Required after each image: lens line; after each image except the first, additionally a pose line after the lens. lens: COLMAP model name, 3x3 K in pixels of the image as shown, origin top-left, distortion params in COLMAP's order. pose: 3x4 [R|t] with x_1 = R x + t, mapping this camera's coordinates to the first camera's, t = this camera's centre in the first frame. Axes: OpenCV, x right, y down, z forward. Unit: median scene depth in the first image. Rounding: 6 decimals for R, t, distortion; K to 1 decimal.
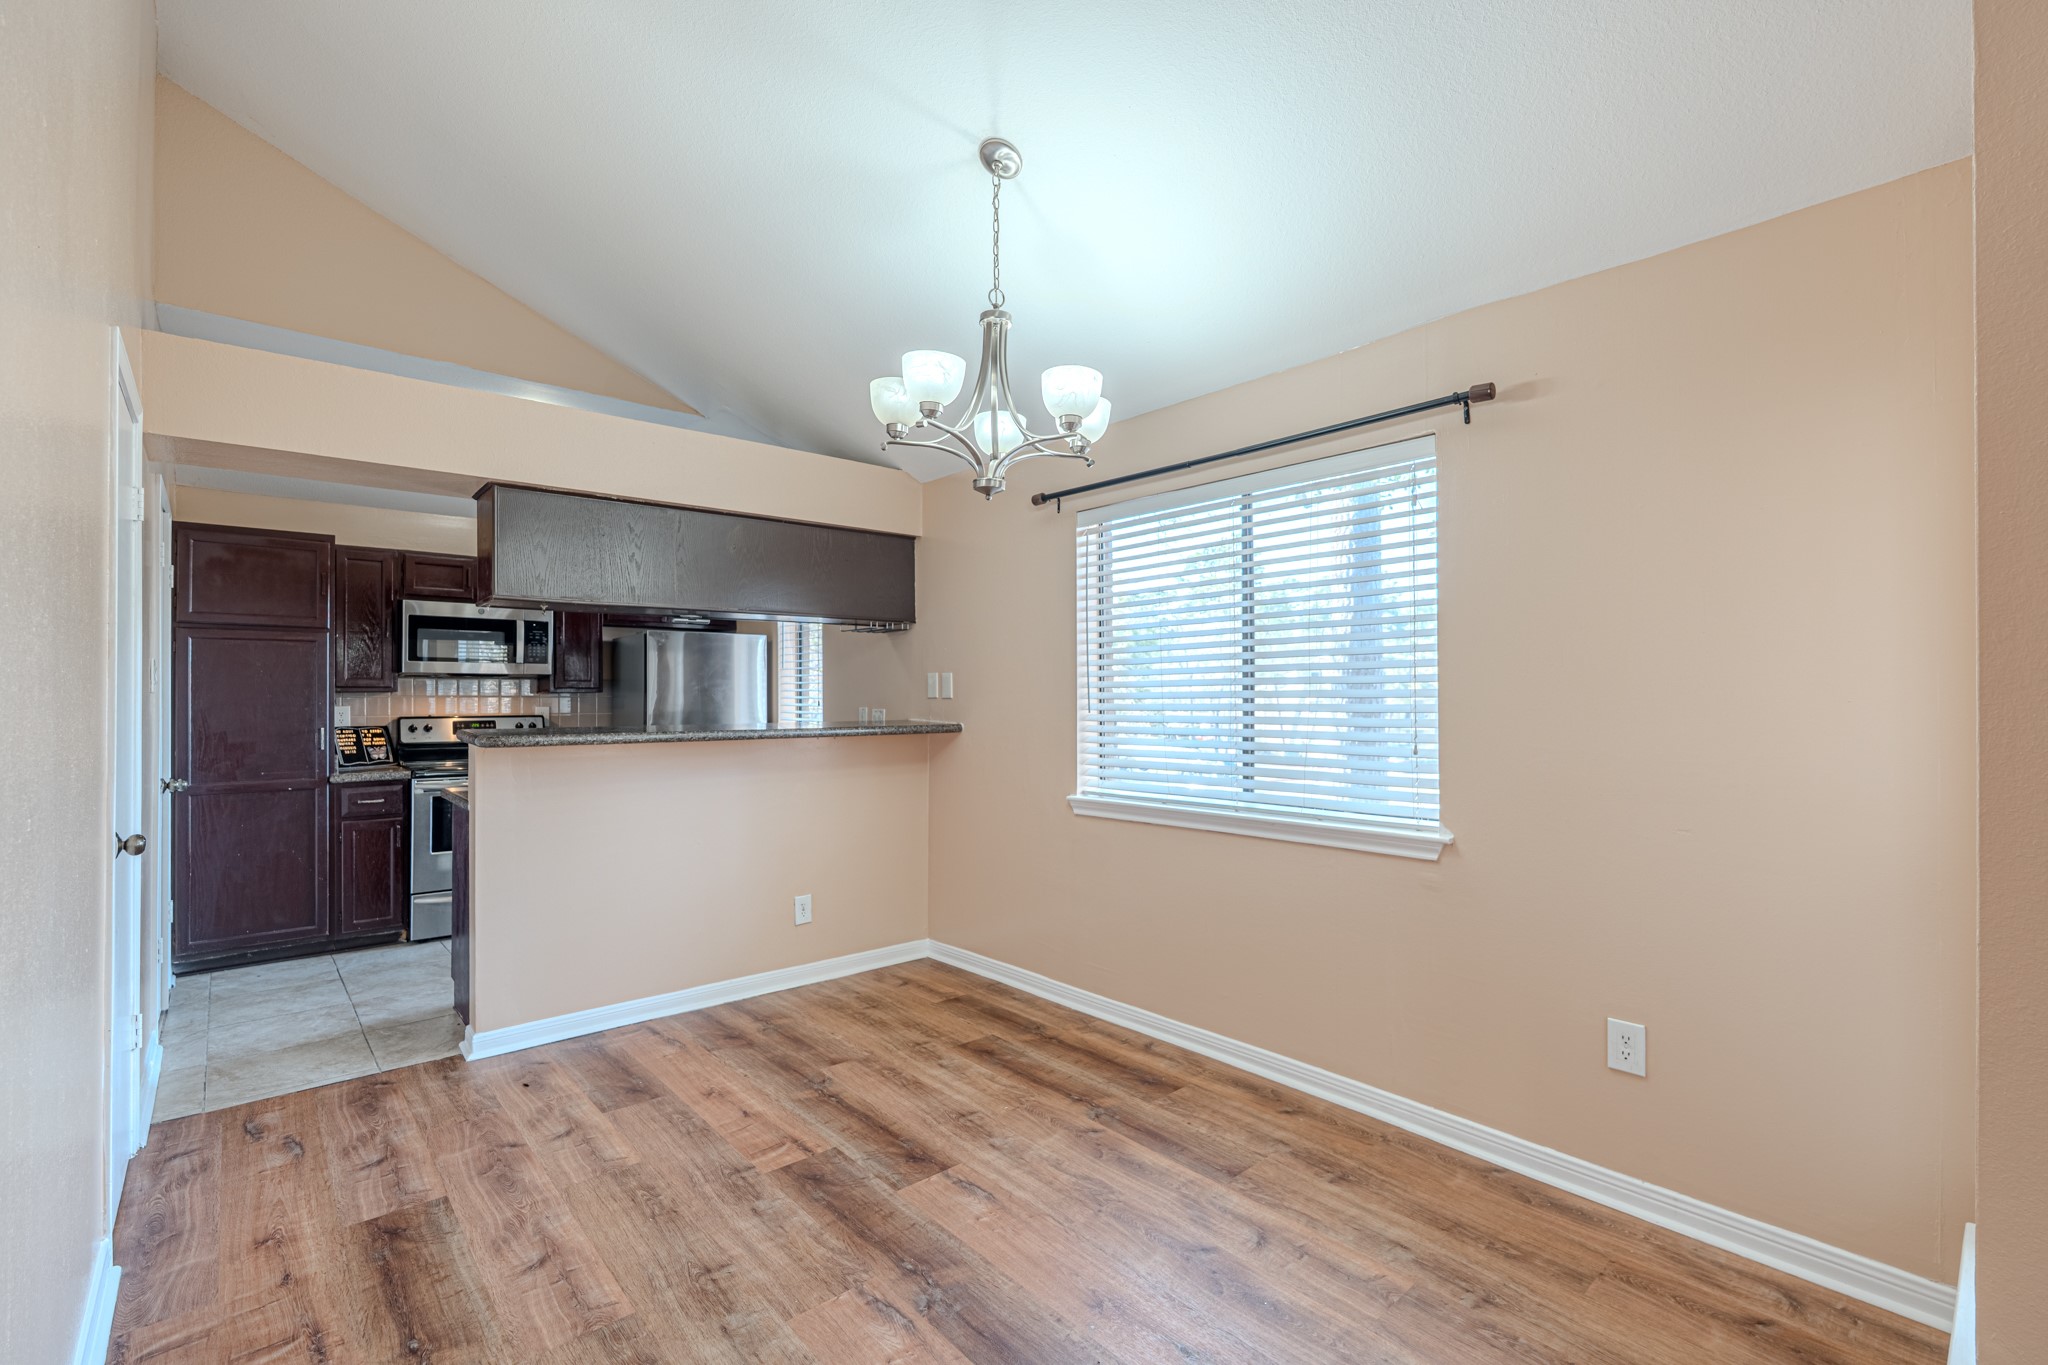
lens RADIAL K [[901.1, 0, 1024.0], [0, 901.1, 682.5], [0, 0, 1]] dist [-0.000206, -0.000605]
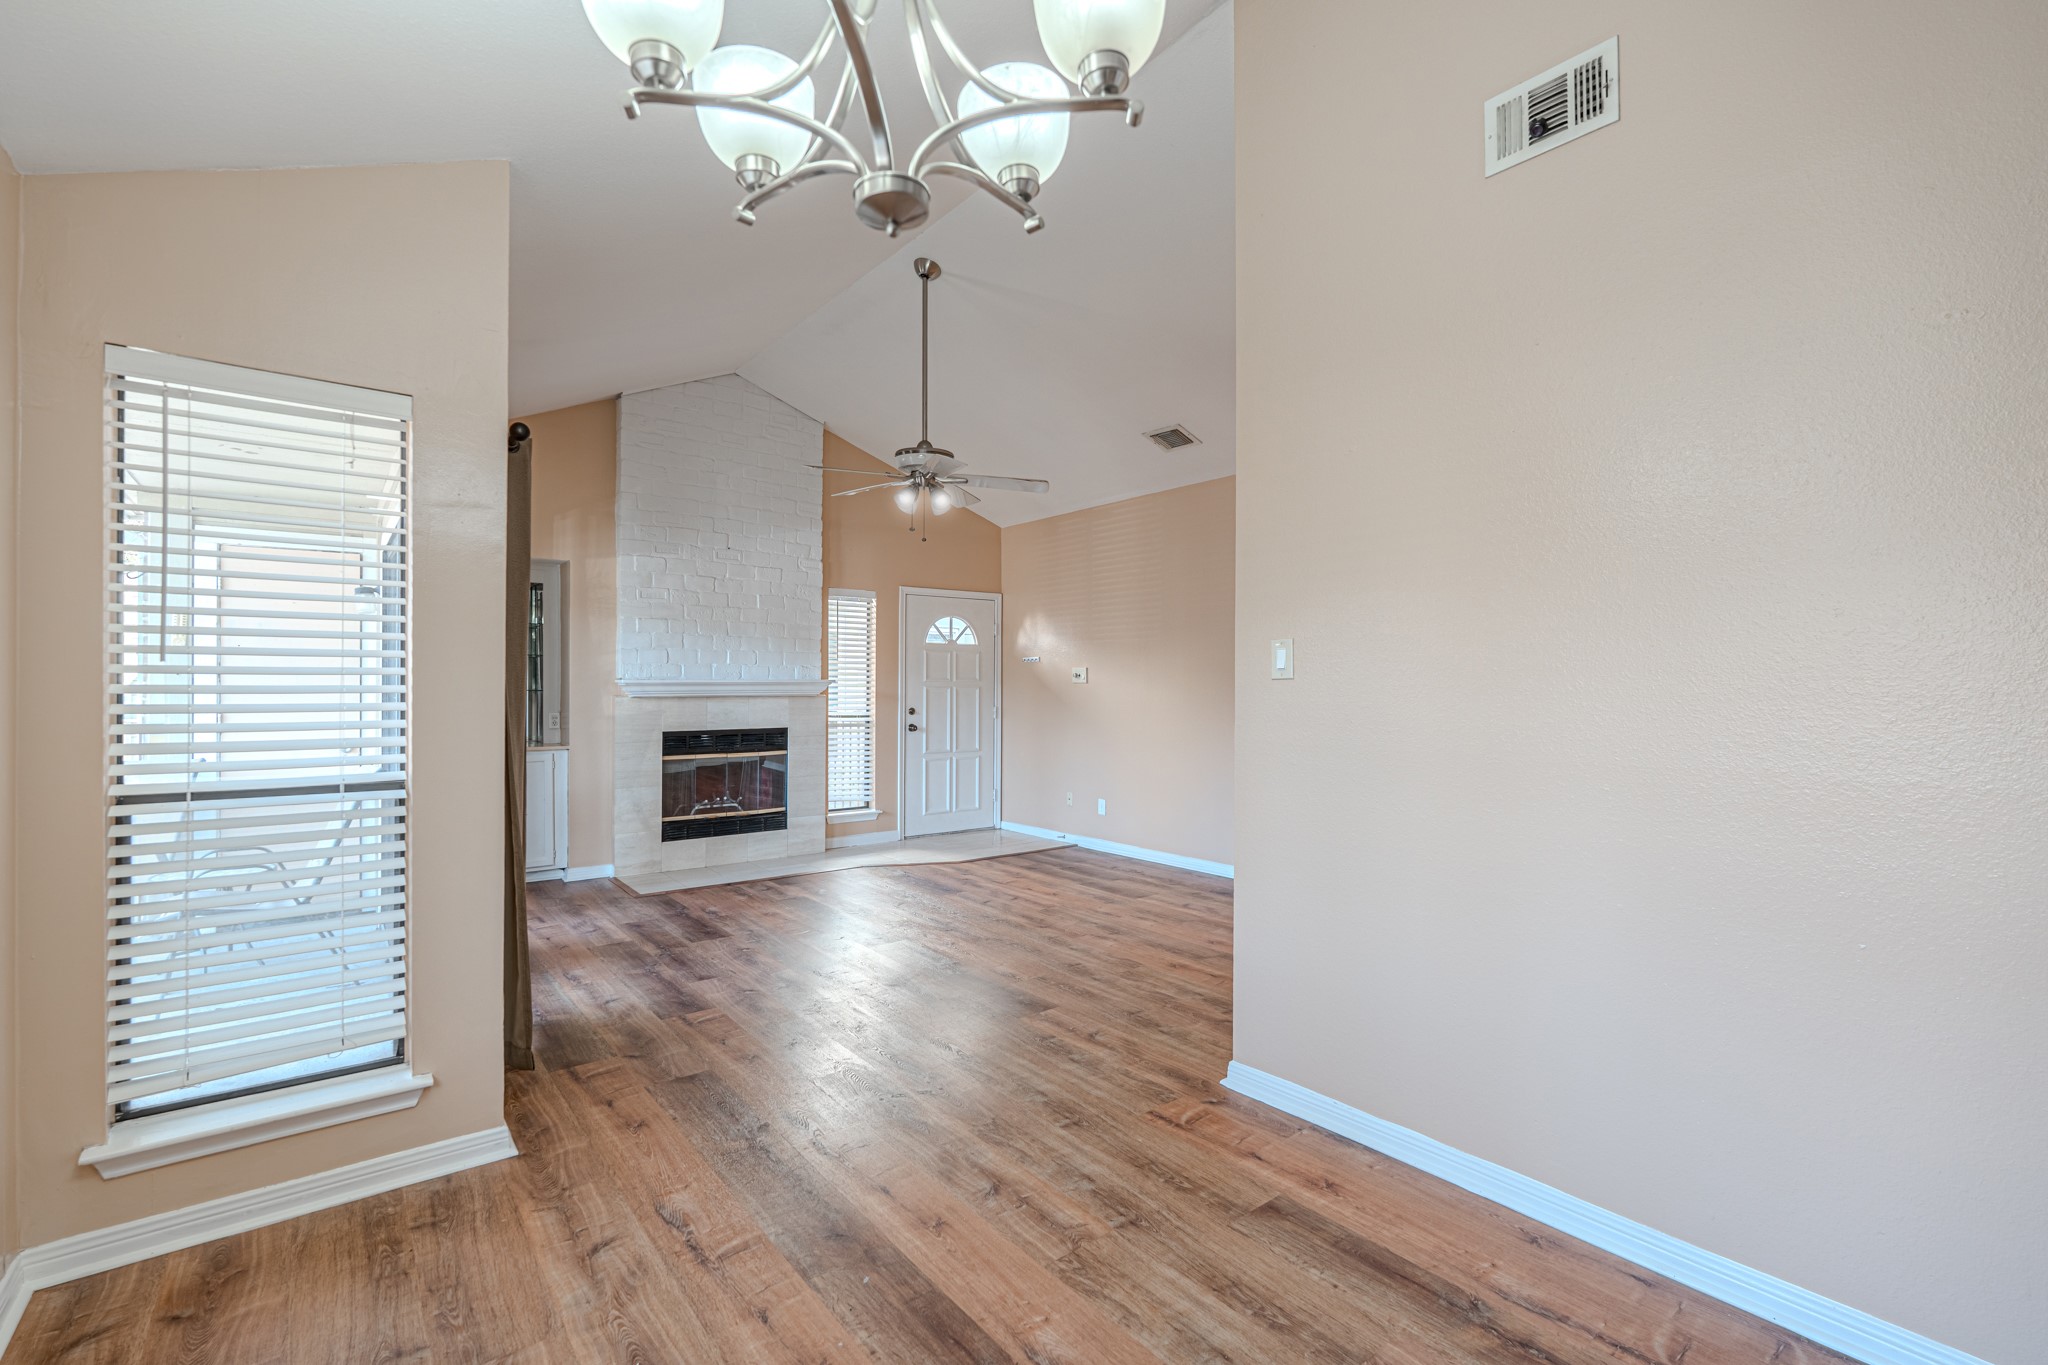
lens RADIAL K [[899.4, 0, 1017.7], [0, 899.4, 681.7], [0, 0, 1]] dist [0.000208, 0.000395]
pose [[-0.997969, 0.002025, 0.063671, -0.104349], [0.000826, 0.999822, -0.018844, 0.015361], [-0.063697, -0.018753, -0.997793, 1.167412]]
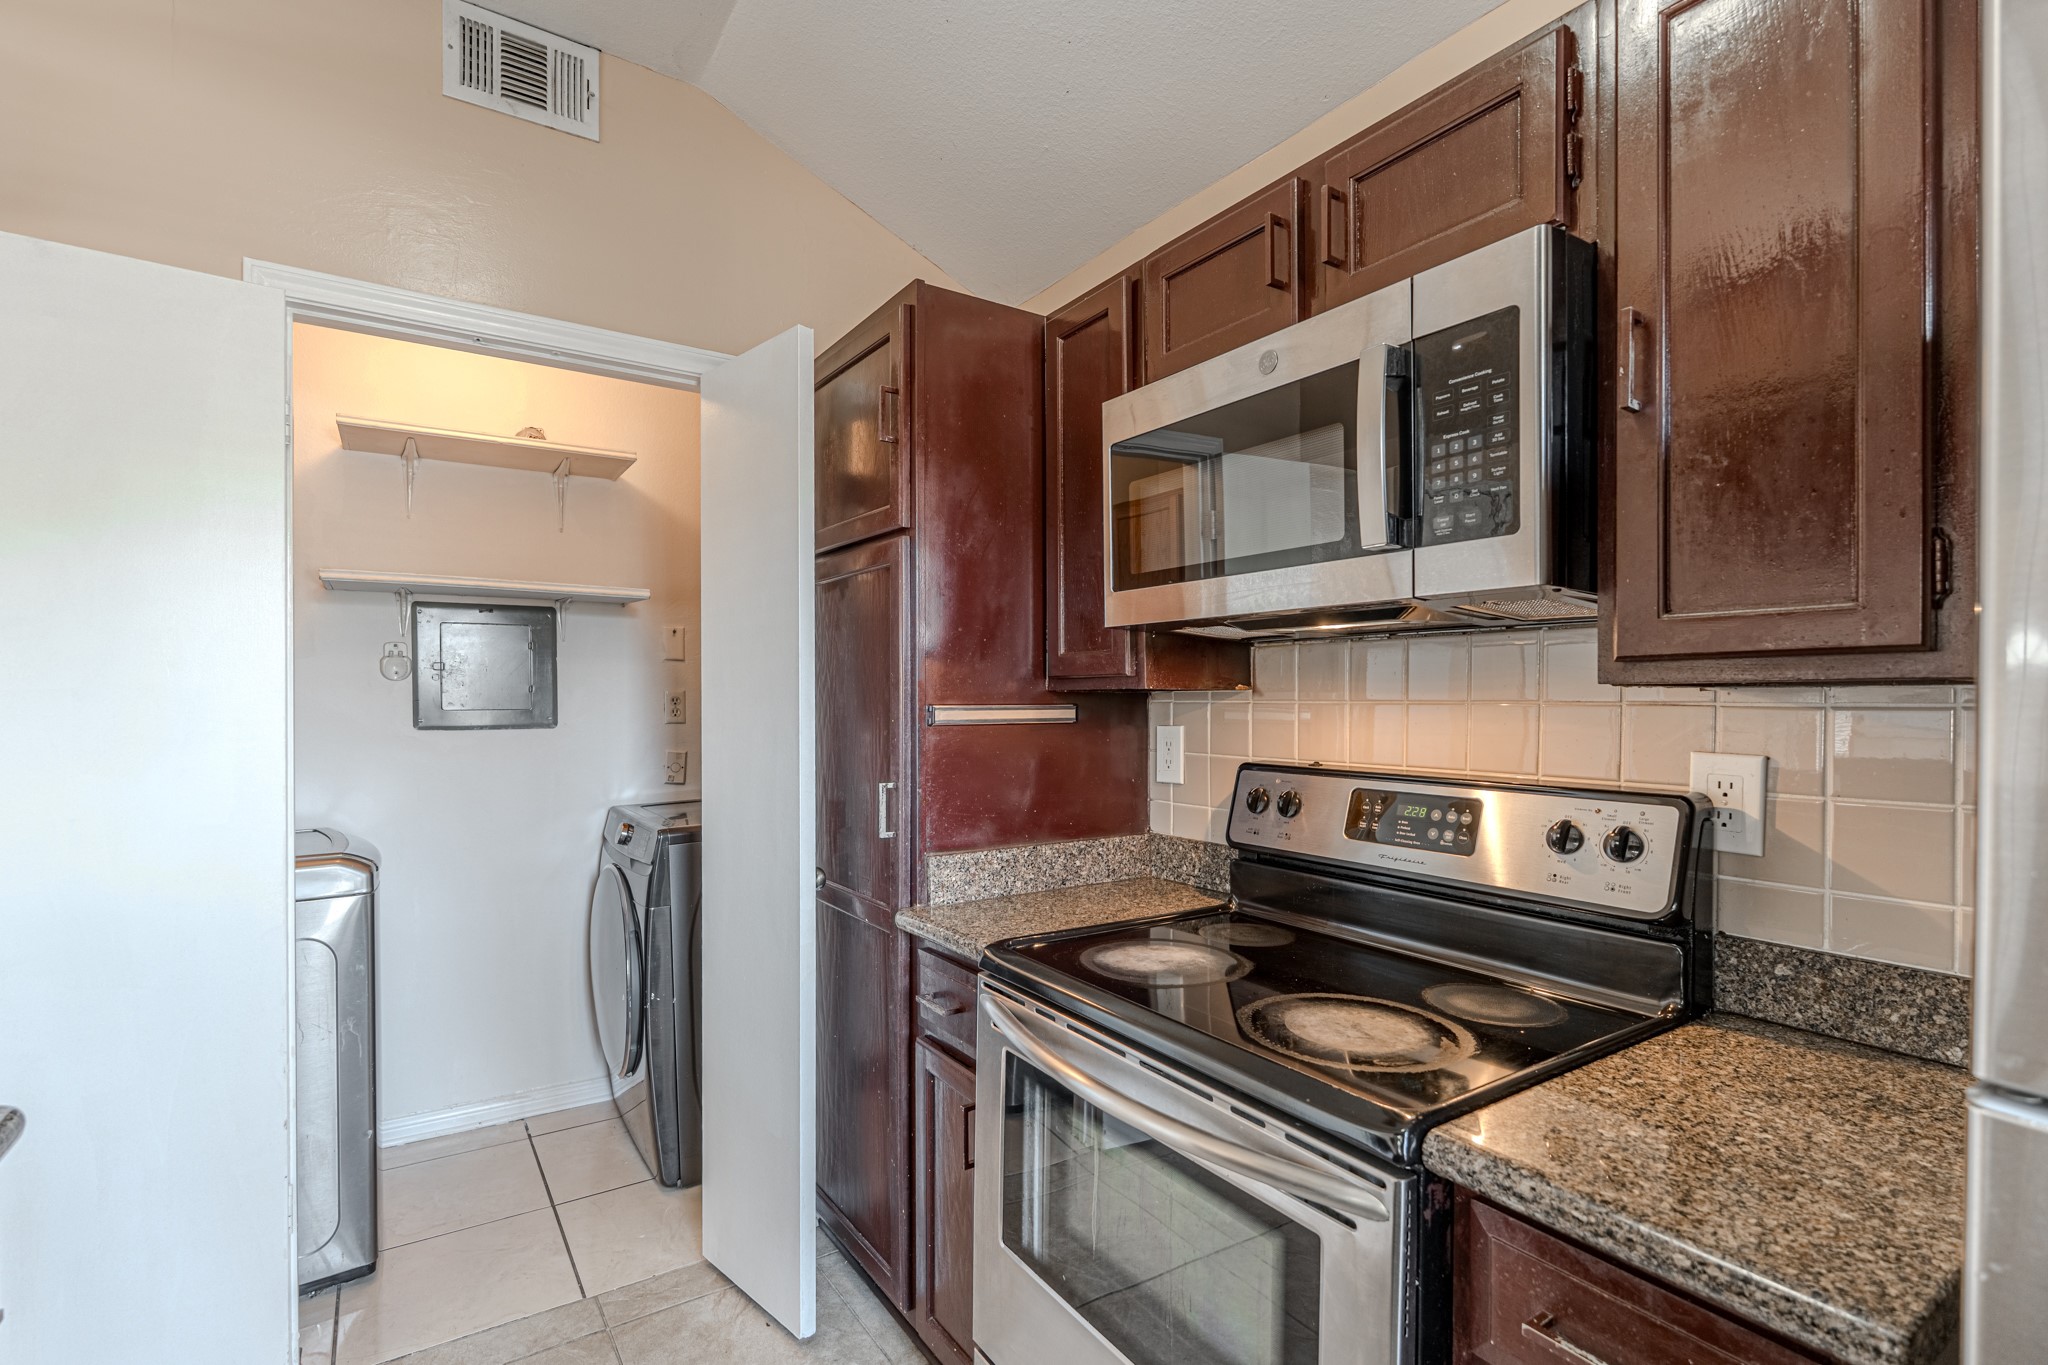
lens RADIAL K [[931.9, 0, 976.0], [0, 931.9, 697.3], [0, 0, 1]] dist [-0.001722, -0.000150]
pose [[-0.153168, -0.002370, -0.988197, -0.550655], [0.013021, 0.999905, -0.004417, 0.023212], [0.988114, -0.013544, -0.153122, 1.586392]]
